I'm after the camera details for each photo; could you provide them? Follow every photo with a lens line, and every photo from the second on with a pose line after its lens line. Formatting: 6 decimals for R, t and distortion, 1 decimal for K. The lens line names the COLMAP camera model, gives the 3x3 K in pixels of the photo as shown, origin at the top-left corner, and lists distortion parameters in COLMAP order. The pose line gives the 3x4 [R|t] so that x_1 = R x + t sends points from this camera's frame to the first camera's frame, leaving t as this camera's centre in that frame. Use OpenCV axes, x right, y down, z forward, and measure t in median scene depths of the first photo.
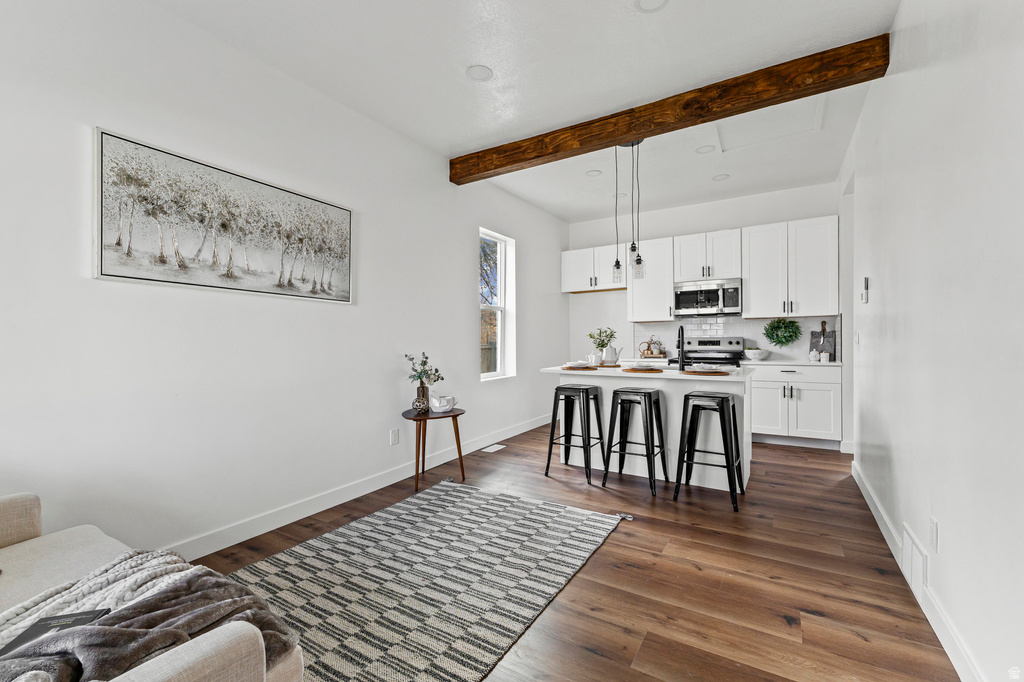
lens RADIAL K [[435.9, 0, 510.4], [0, 435.9, 346.0], [0, 0, 1]] dist [0.004632, -0.000395]
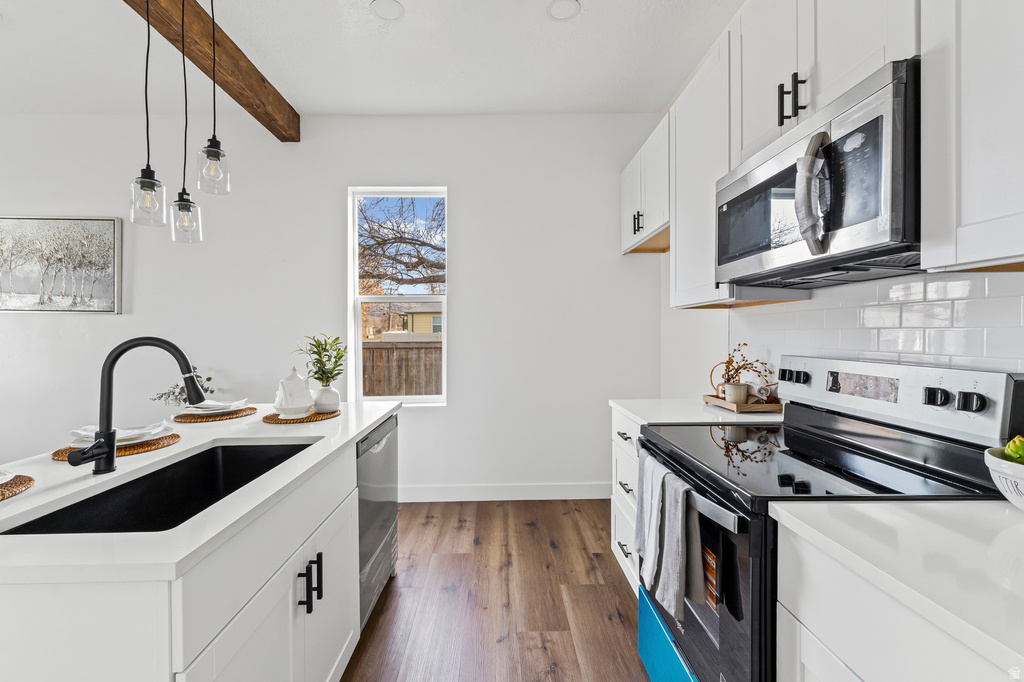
lens RADIAL K [[435.9, 0, 506.5], [0, 435.9, 334.2], [0, 0, 1]] dist [0.004632, -0.000395]
pose [[0.541733, 0.008708, -0.840506, 0.596670], [-0.006449, 0.999960, 0.006203, -0.038663], [0.840526, 0.002060, 0.541767, 0.758970]]
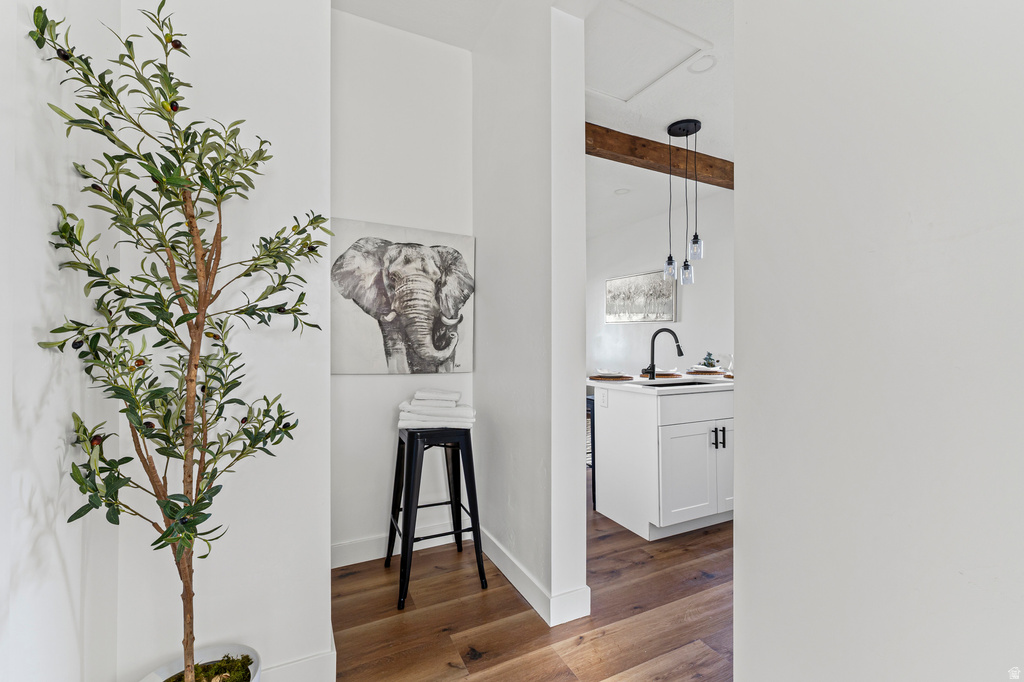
lens RADIAL K [[435.9, 0, 511.0], [0, 435.9, 339.9], [0, 0, 1]] dist [0.004632, -0.000395]
pose [[-0.532391, 0.004308, -0.846488, 0.916568], [-0.002574, 0.999974, 0.006707, -0.021530], [0.846495, 0.005749, -0.532366, 0.866223]]
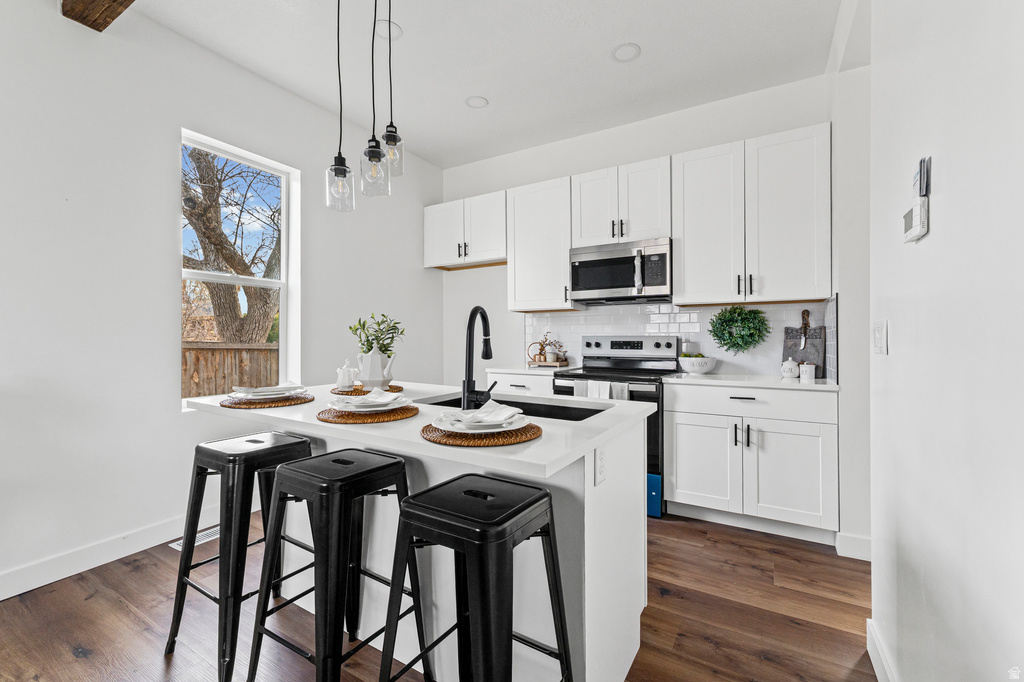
lens RADIAL K [[435.9, 0, 511.1], [0, 435.9, 337.4], [0, 0, 1]] dist [0.004632, -0.000395]
pose [[0.999655, 0.010346, 0.024124, 0.296975], [-0.009943, 0.999810, -0.016749, -0.006311], [-0.024292, 0.016503, 0.999569, 0.408870]]
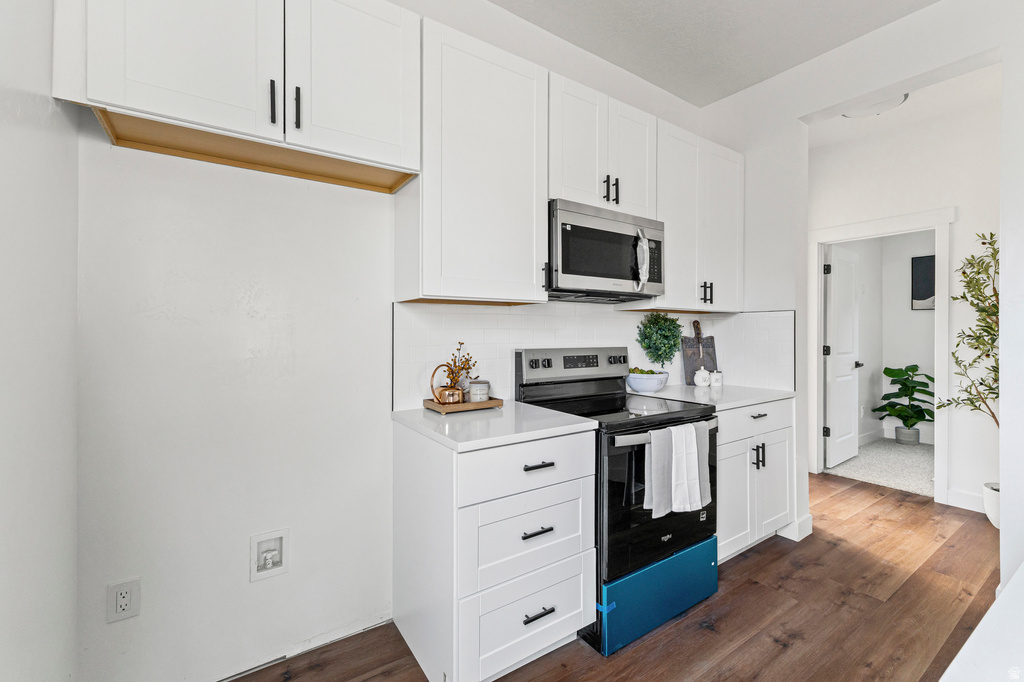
lens RADIAL K [[435.9, 0, 522.5], [0, 435.9, 326.0], [0, 0, 1]] dist [0.004632, -0.000395]
pose [[0.391693, 0.022171, 0.919829, 0.042205], [0.006379, 0.999620, -0.026810, -0.033237], [-0.920074, 0.016369, 0.391403, 0.956351]]
